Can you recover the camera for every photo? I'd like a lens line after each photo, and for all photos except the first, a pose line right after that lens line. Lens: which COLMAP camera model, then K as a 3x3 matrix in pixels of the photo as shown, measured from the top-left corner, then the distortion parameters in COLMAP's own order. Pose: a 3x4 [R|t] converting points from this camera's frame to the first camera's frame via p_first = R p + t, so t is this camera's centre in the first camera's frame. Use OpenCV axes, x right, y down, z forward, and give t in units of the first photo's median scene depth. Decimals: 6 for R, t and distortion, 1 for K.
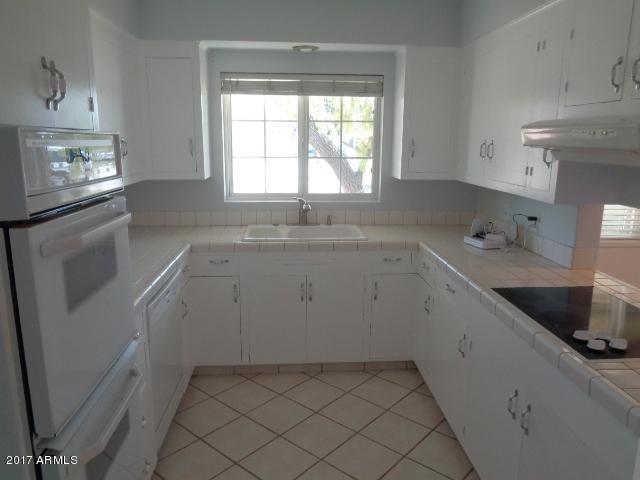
lens RADIAL K [[485.0, 0, 315.8], [0, 485.0, 239.9], [0, 0, 1]] dist [0.006860, 0.001844]
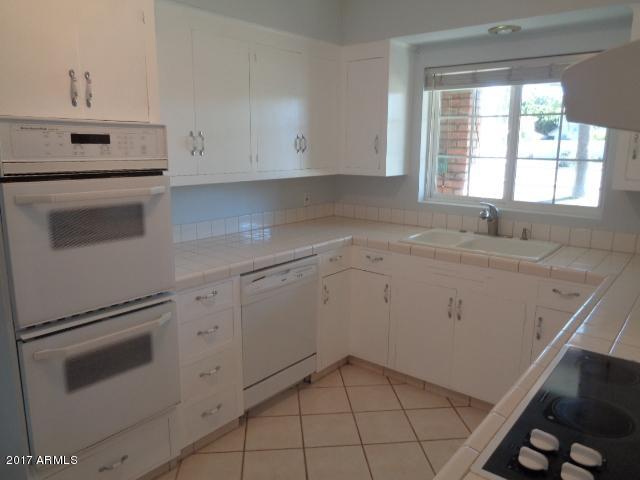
lens RADIAL K [[485.0, 0, 315.8], [0, 485.0, 239.9], [0, 0, 1]] dist [0.006860, 0.001844]
pose [[0.725478, 0.134667, -0.674941, 0.357649], [-0.143501, 0.988714, 0.043027, -0.016769], [0.673119, 0.065639, 0.736616, 0.167063]]
